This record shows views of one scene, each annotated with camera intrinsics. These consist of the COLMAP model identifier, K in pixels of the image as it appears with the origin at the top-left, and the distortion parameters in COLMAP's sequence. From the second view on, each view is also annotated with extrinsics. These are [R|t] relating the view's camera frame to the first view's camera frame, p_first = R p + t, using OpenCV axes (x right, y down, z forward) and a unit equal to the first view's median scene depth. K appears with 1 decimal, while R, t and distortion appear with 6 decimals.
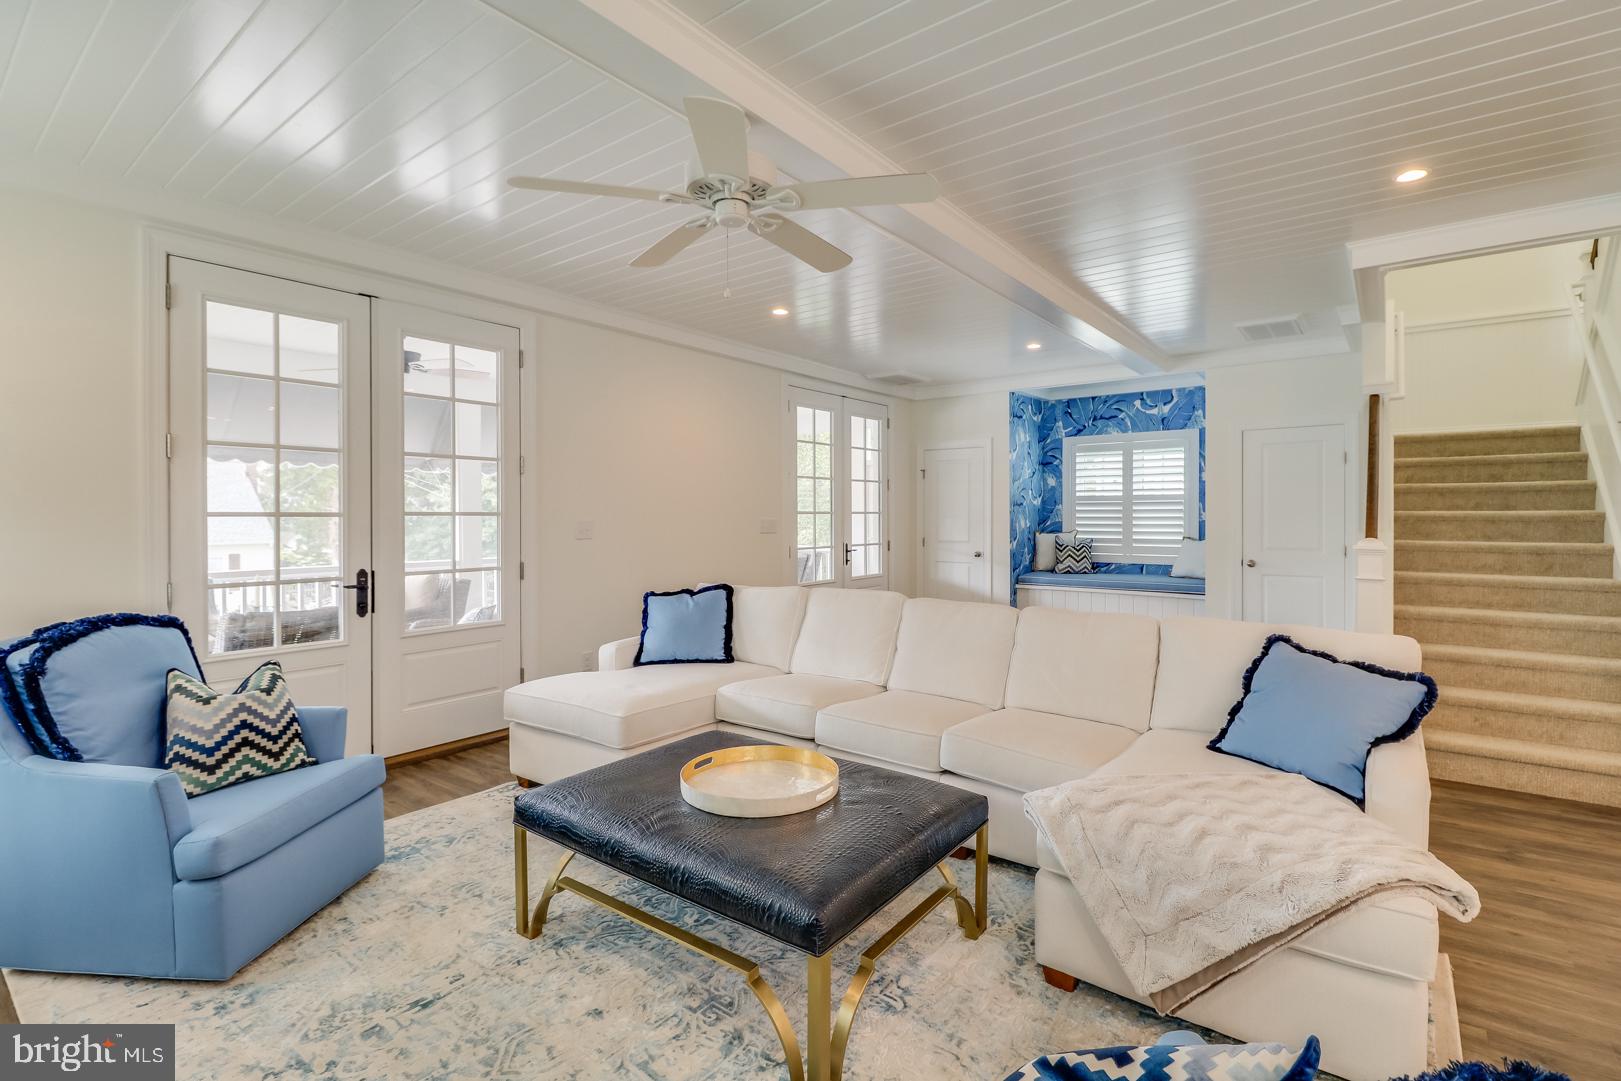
lens RADIAL K [[743.1, 0, 813.1], [0, 743.1, 517.1], [0, 0, 1]] dist [0.011446, -0.000458]
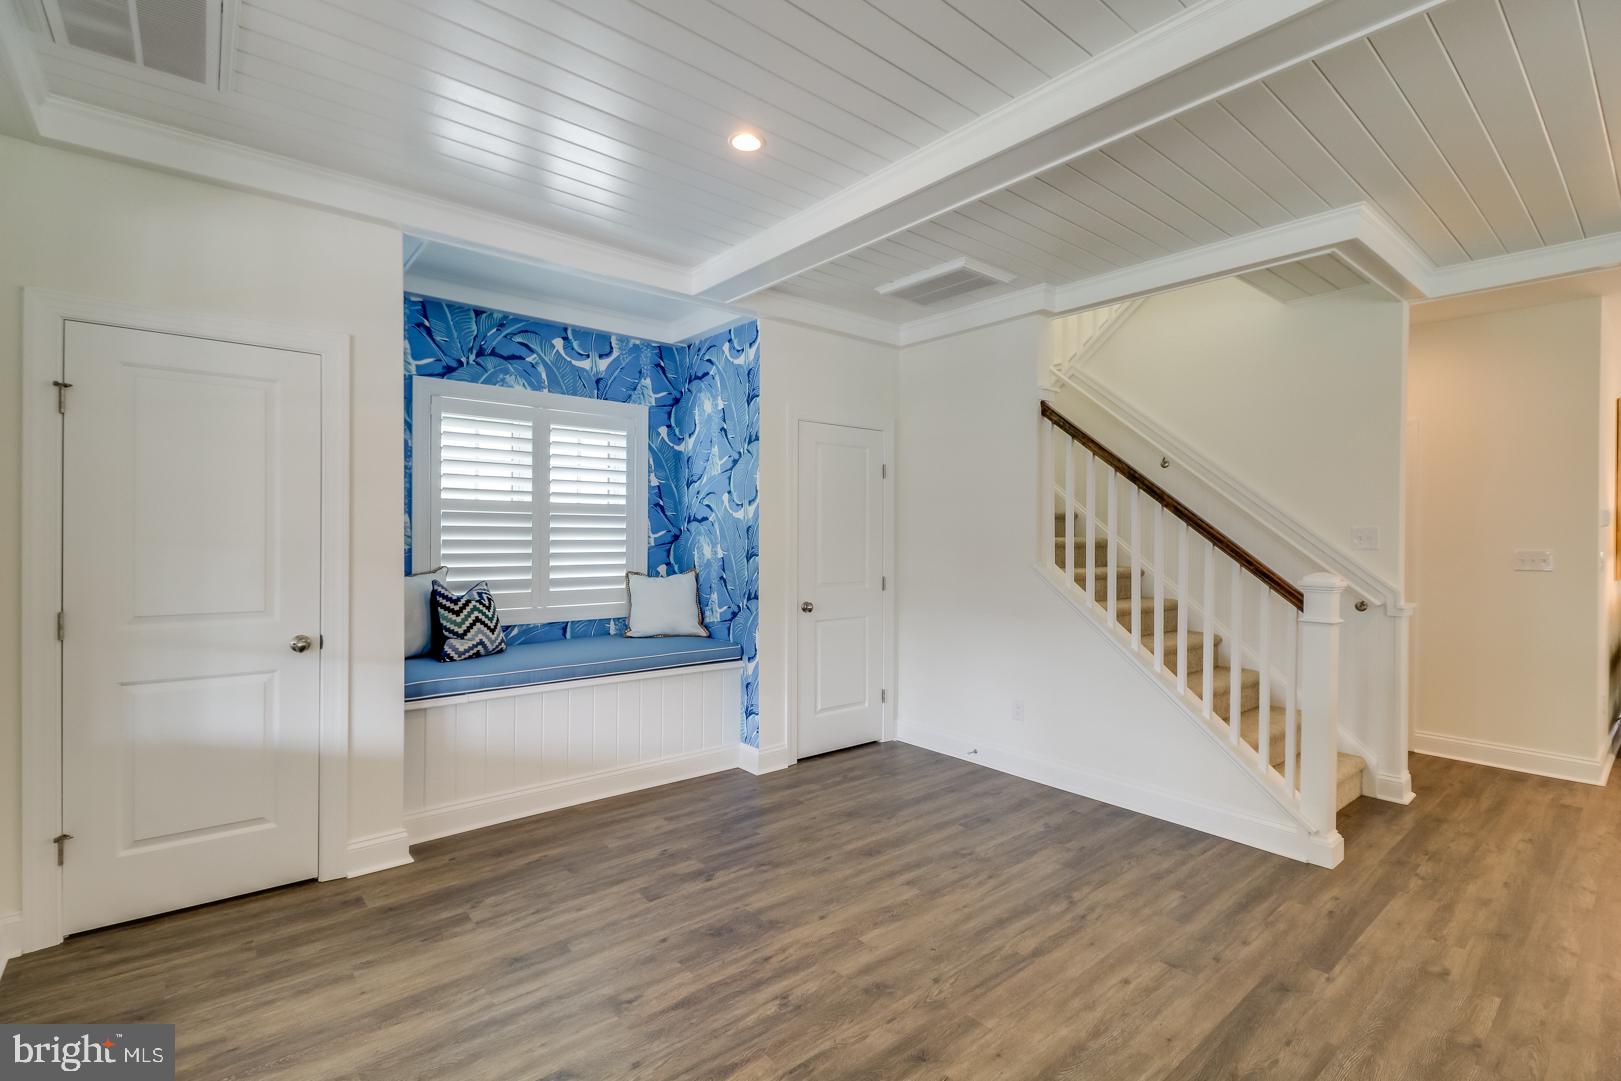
lens RADIAL K [[736.4, 0, 810.5], [0, 736.4, 540.5], [0, 0, 1]] dist [0.013958, -0.000395]
pose [[0.217665, -0.002871, 0.976019, -0.079781], [-0.003189, 0.999988, 0.003653, -0.003115], [-0.976018, -0.003907, 0.217653, 0.684079]]
